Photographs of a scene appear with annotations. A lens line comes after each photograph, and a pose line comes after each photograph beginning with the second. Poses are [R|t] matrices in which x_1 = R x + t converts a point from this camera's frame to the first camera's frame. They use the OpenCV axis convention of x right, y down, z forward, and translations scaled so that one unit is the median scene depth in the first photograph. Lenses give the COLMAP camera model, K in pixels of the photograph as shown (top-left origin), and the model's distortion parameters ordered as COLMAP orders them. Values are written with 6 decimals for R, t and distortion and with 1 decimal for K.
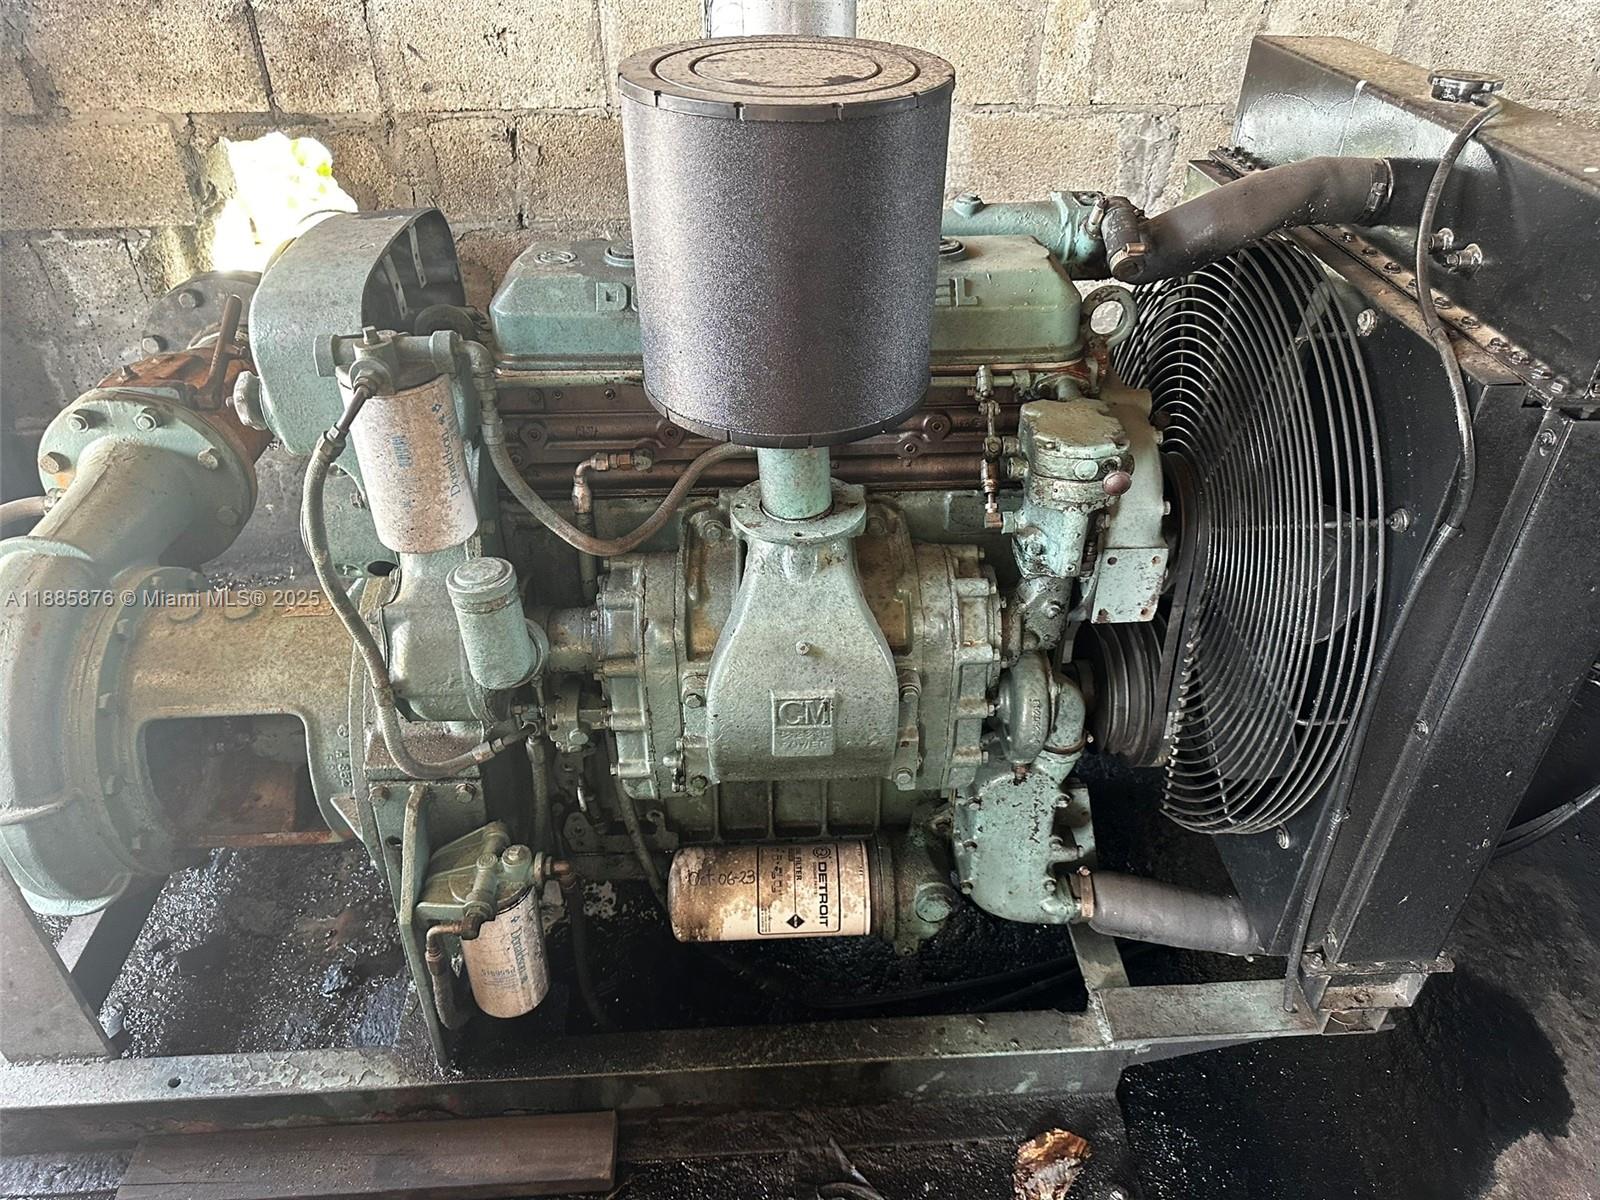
lens RADIAL K [[1120.8, 0, 799.5], [0, 1120.8, 594.9], [0, 0, 1]] dist [0.027031, -0.044337]
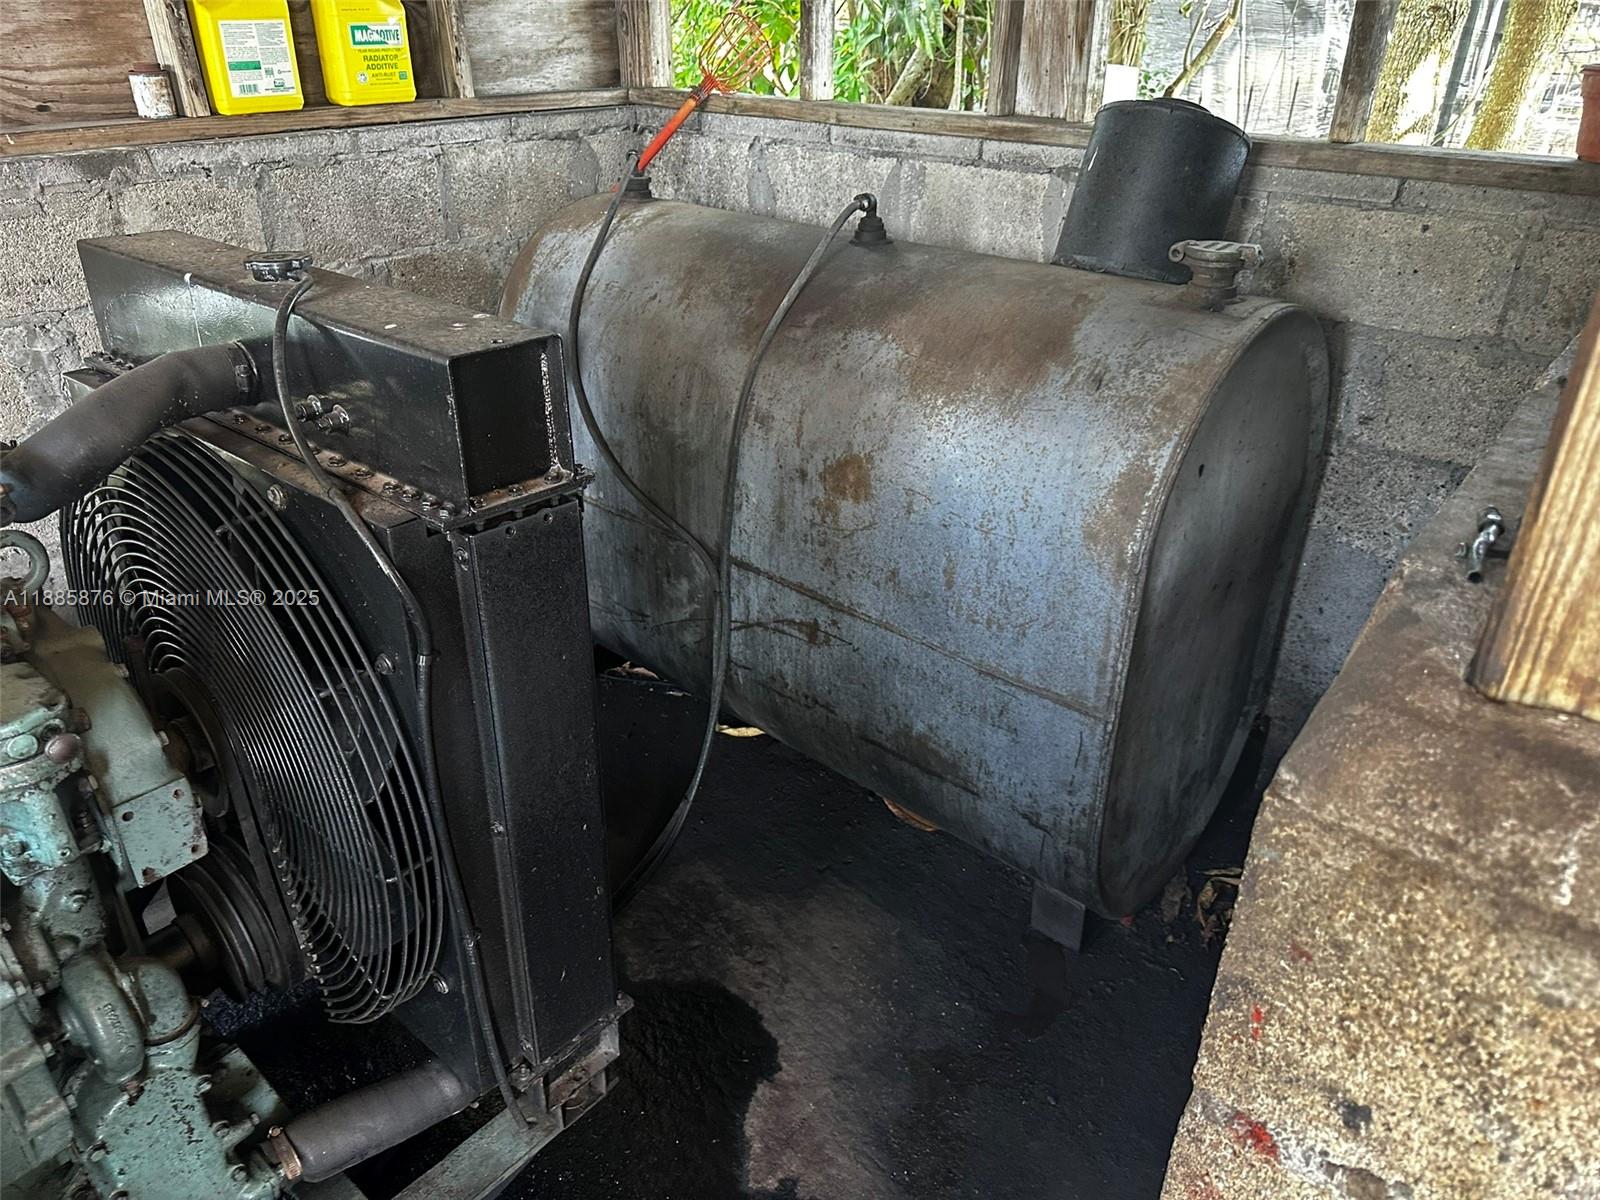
lens RADIAL K [[1112.7, 0, 800.0], [0, 1112.7, 600.0], [0, 0, 1]] dist [0.035482, -0.048197]
pose [[0.687926, -0.336747, 0.642930, 0.136078], [0.409422, 0.911497, 0.039338, -0.003682], [-0.599276, 0.236168, 0.764914, -0.031753]]
